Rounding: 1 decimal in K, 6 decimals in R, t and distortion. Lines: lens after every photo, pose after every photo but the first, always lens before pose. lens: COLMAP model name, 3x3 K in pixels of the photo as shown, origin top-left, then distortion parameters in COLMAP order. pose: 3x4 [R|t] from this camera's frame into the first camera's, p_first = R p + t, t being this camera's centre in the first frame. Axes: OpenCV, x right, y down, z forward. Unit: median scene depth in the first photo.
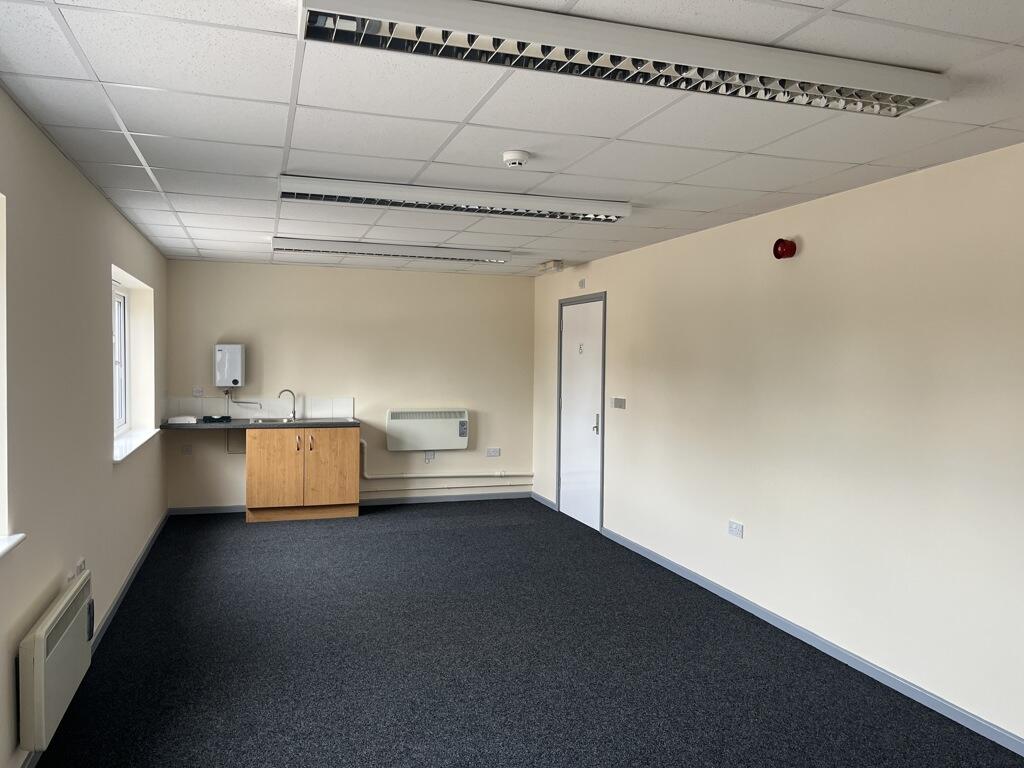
lens RADIAL K [[783.5, 0, 512.0], [0, 783.5, 384.0], [0, 0, 1]] dist [-0.025098, -0.000486]
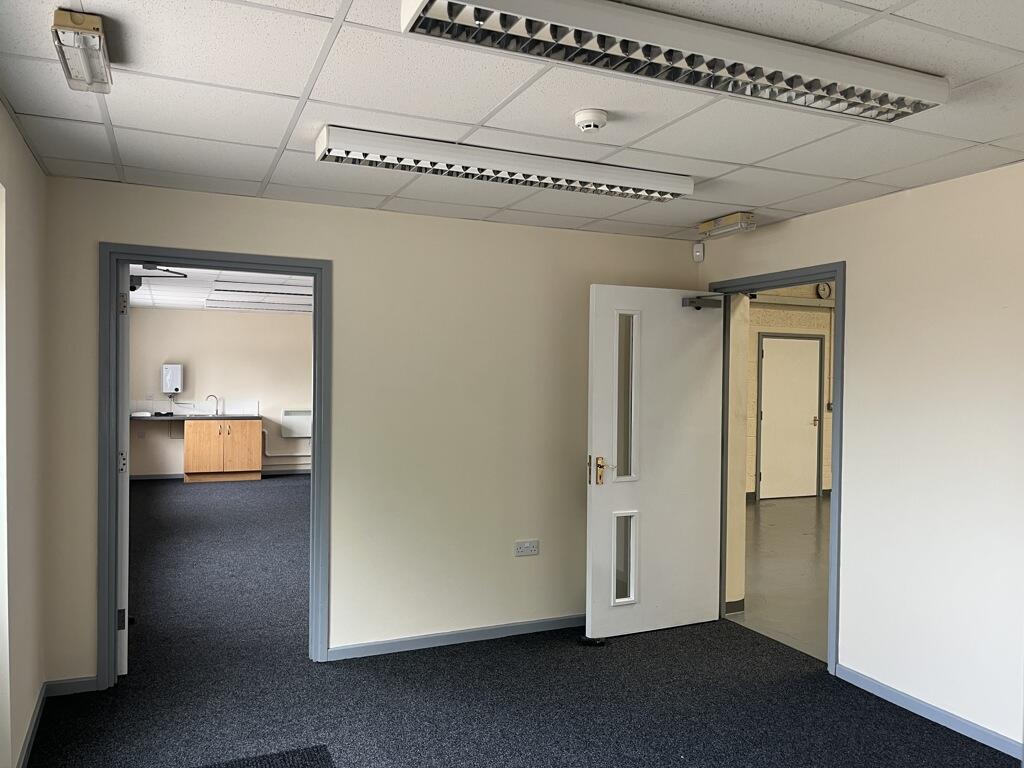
lens RADIAL K [[783.5, 0, 512.0], [0, 783.5, 384.0], [0, 0, 1]] dist [-0.025098, -0.000486]
pose [[0.994945, -0.002917, 0.100381, 0.133002], [0.005882, 0.999555, -0.029247, 0.033763], [-0.100251, 0.029690, 0.994519, -0.543030]]
